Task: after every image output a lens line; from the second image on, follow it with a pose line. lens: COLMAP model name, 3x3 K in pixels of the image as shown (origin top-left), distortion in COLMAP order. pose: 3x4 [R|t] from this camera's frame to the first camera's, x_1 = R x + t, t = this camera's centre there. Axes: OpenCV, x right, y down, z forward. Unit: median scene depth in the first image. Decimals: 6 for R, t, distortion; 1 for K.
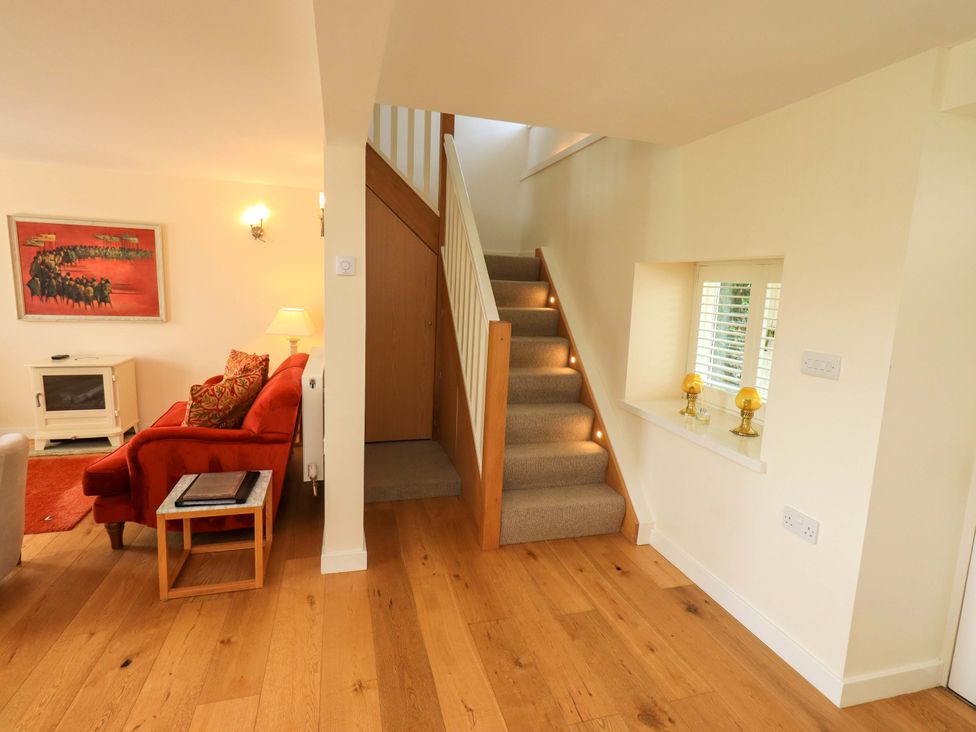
lens RADIAL K [[518.0, 0, 504.3], [0, 518.0, 353.9], [0, 0, 1]] dist [0.000165, 0.000087]
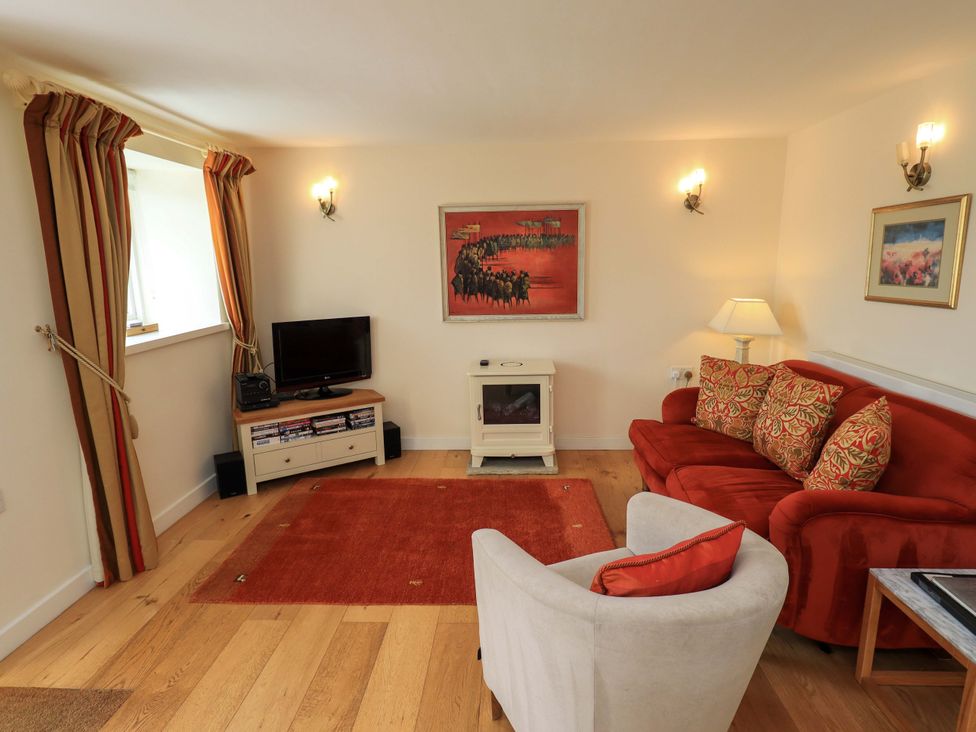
lens RADIAL K [[518.0, 0, 472.2], [0, 518.0, 353.1], [0, 0, 1]] dist [0.000165, 0.000087]
pose [[0.942547, 0.002423, -0.334066, -0.573214], [0.010518, 0.999263, 0.036924, -0.042779], [0.333909, -0.038317, 0.941826, 0.151628]]
